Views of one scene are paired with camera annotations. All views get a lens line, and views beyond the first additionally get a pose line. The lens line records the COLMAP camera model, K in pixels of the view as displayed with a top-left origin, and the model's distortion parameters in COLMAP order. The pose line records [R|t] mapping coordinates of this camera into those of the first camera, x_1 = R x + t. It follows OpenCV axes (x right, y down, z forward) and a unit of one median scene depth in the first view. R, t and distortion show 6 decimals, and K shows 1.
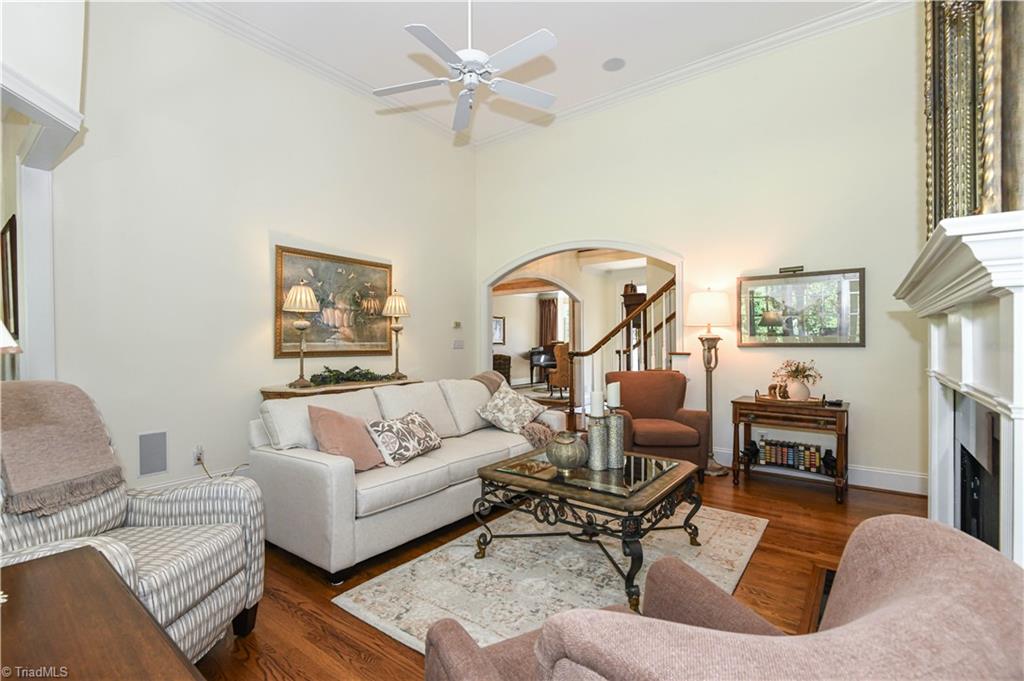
lens RADIAL K [[467.5, 0, 510.2], [0, 467.5, 352.6], [0, 0, 1]] dist [0.001037, -0.000097]
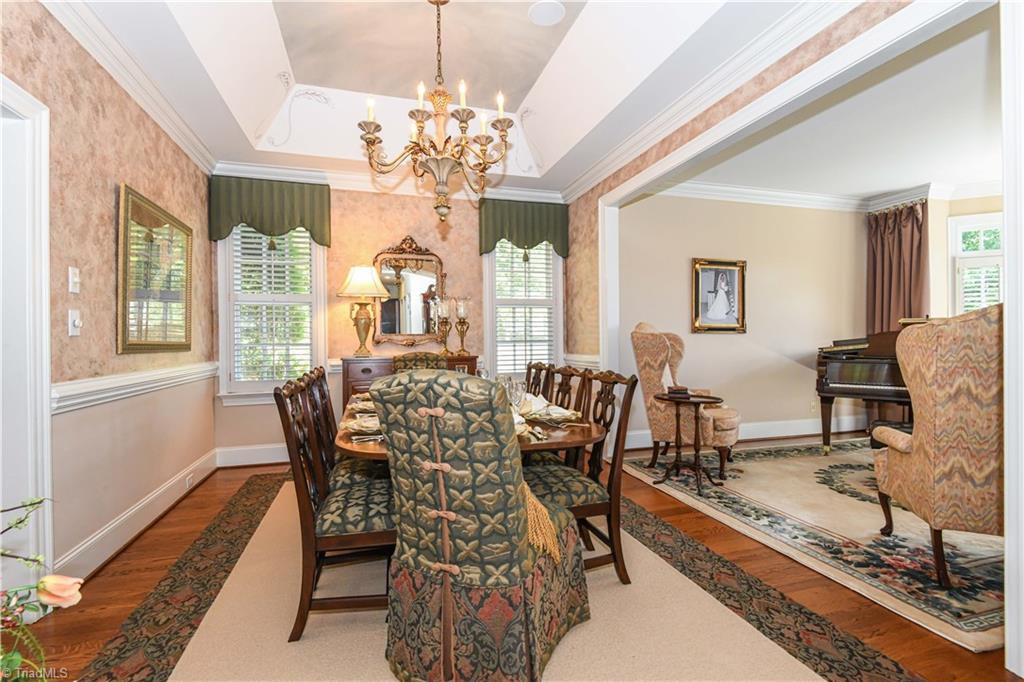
lens RADIAL K [[467.5, 0, 510.2], [0, 467.5, 353.1], [0, 0, 1]] dist [0.001037, -0.000097]
pose [[0.812145, 0.016735, -0.583216, 0.056422], [-0.007965, 0.999813, 0.017597, -0.004403], [0.583402, -0.009645, 0.812126, 0.559650]]
